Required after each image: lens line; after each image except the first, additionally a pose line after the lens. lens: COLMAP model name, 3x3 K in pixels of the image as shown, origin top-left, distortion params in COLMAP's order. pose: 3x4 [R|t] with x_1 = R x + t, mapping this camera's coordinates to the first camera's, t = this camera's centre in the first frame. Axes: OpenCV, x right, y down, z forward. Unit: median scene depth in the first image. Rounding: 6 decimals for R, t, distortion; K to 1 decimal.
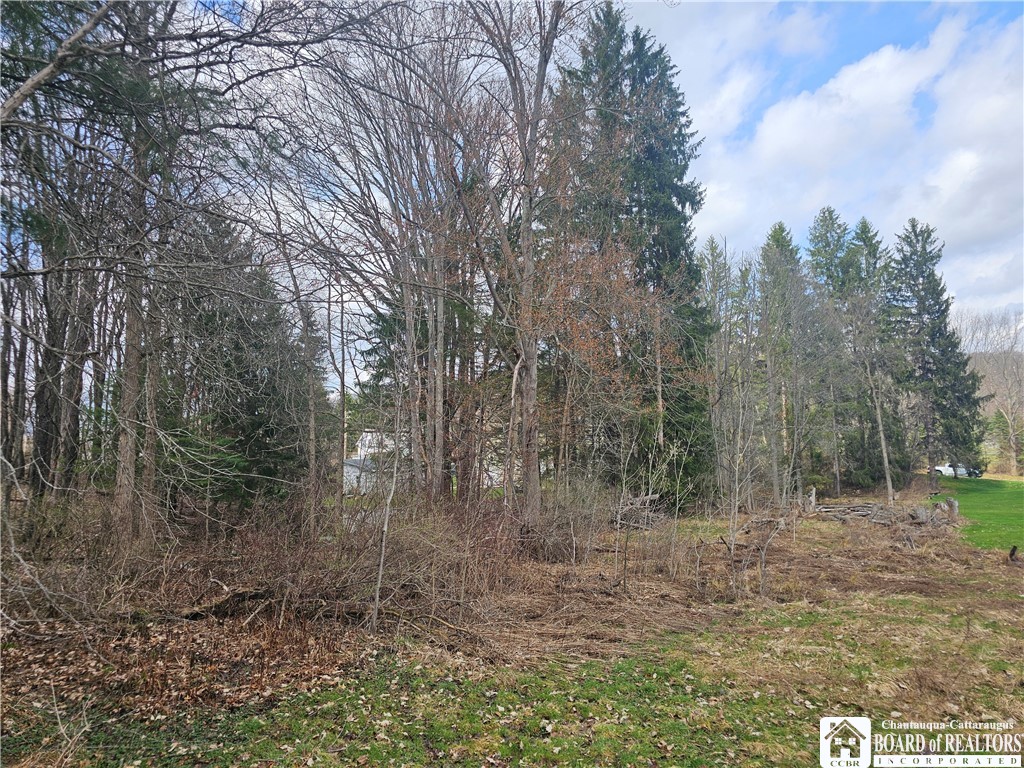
lens RADIAL K [[677.1, 0, 509.4], [0, 677.1, 385.6], [0, 0, 1]] dist [0.012523, 0.001042]
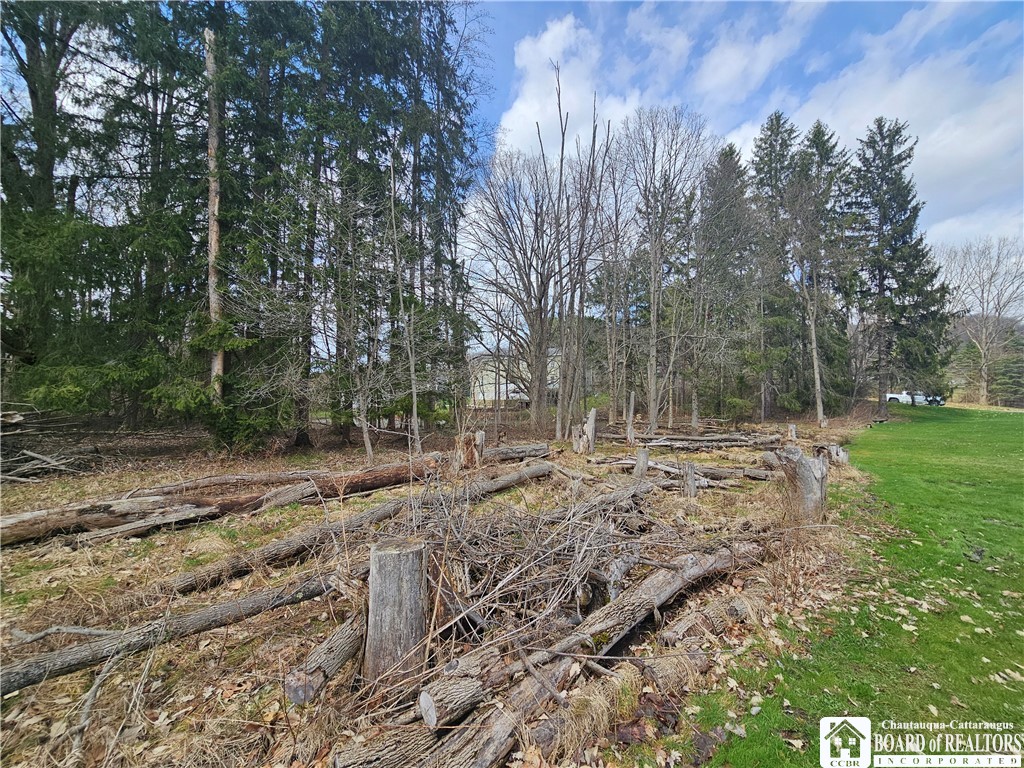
lens RADIAL K [[415.9, 0, 518.0], [0, 415.9, 383.7], [0, 0, 1]] dist [-0.004715, -0.000373]
pose [[0.979686, 0.013124, -0.200110, 0.245941], [0.005365, 0.995784, 0.091571, 0.052746], [0.200468, -0.090785, 0.975485, 0.350488]]
